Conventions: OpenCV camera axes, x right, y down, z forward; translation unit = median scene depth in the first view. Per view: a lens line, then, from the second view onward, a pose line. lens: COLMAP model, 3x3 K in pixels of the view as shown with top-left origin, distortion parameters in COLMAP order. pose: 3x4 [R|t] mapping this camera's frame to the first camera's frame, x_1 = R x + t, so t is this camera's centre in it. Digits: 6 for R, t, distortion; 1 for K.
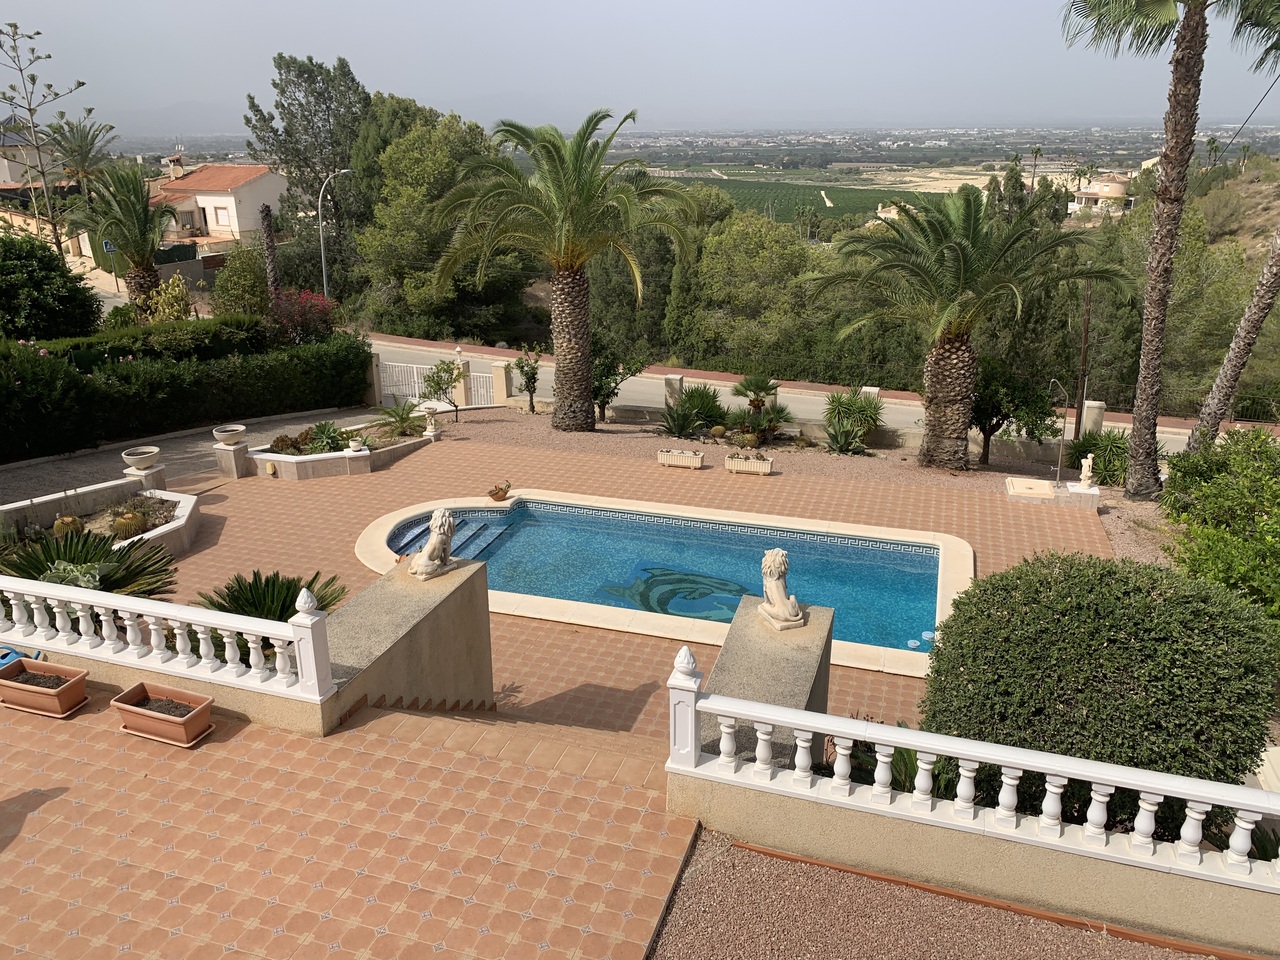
lens RADIAL K [[979.6, 0, 622.7], [0, 979.6, 472.7], [0, 0, 1]] dist [0.018556, -0.008538]
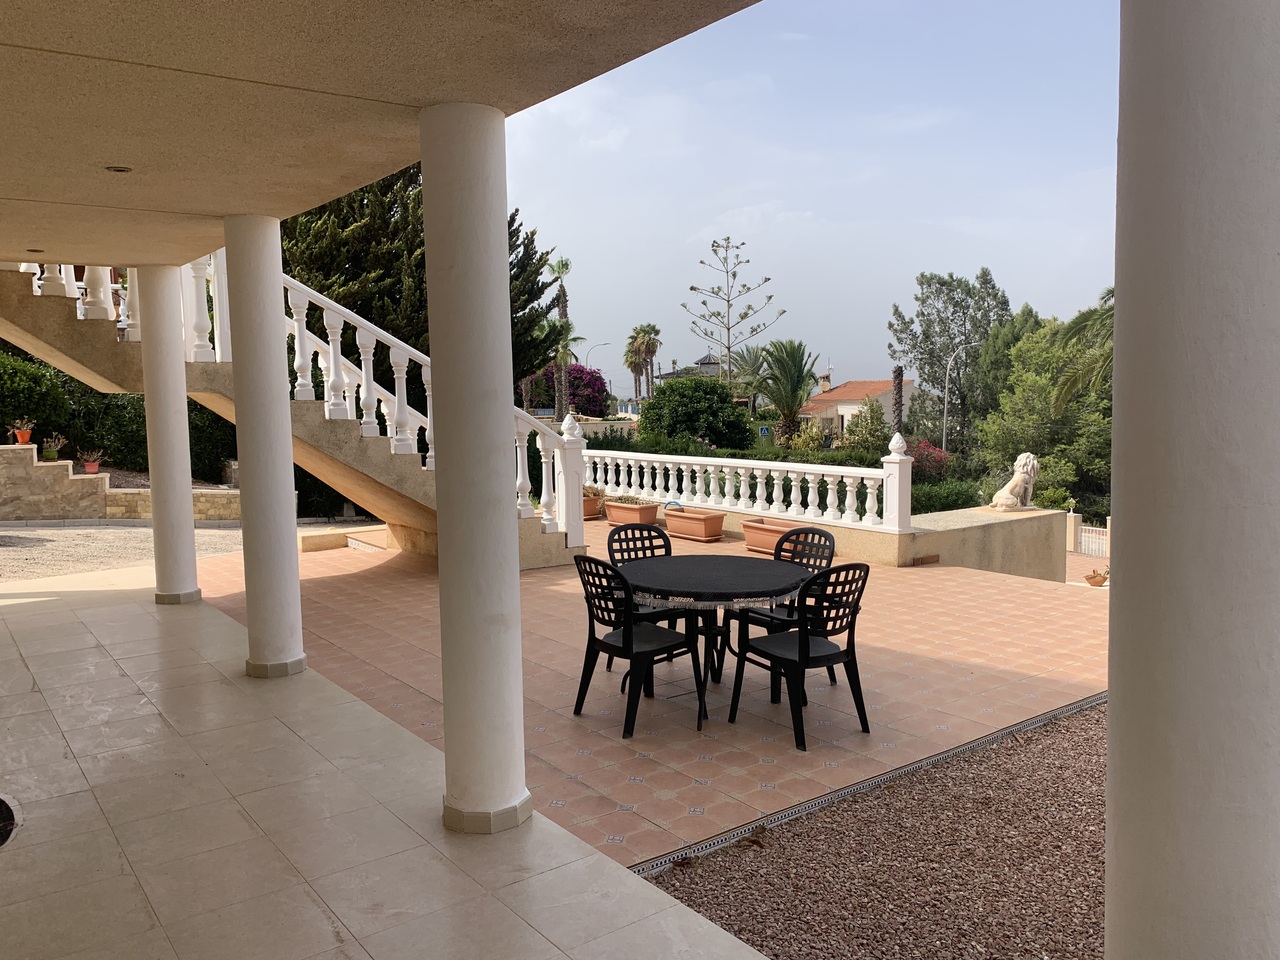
lens RADIAL K [[975.8, 0, 633.3], [0, 975.8, 468.1], [0, 0, 1]] dist [0.019060, -0.021969]
pose [[0.825719, 0.039017, -0.562731, 0.026141], [-0.175275, 0.965970, -0.190214, 0.132621], [0.536159, 0.255696, 0.804458, -0.041057]]
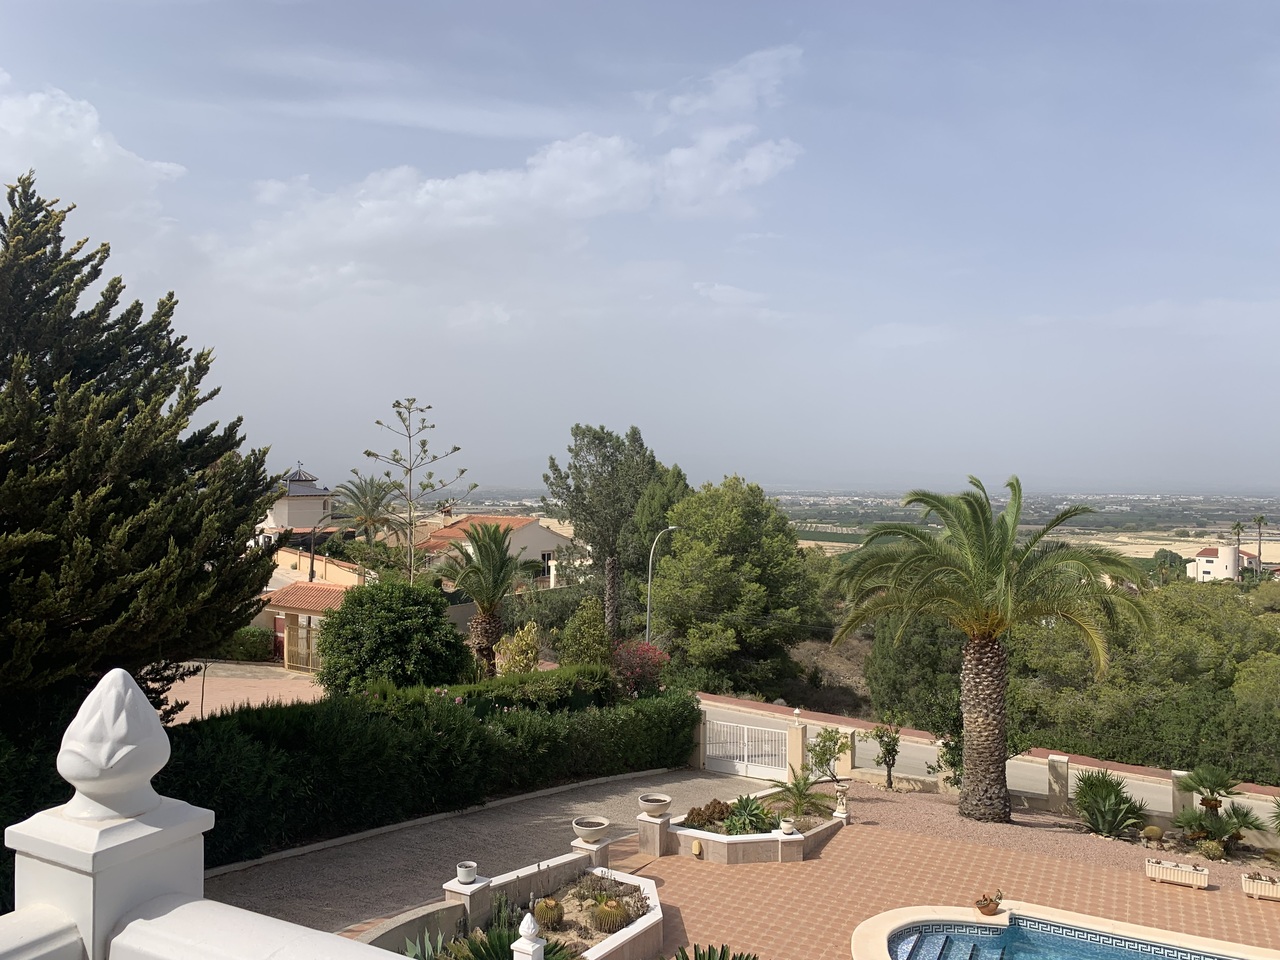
lens RADIAL K [[974.5, 0, 636.2], [0, 974.5, 480.3], [0, 0, 1]] dist [0.053602, -0.064956]
pose [[0.986399, 0.017240, -0.163461, -0.214281], [-0.071255, 0.941029, -0.330737, -0.015701], [0.148120, 0.337886, 0.929459, 0.028659]]
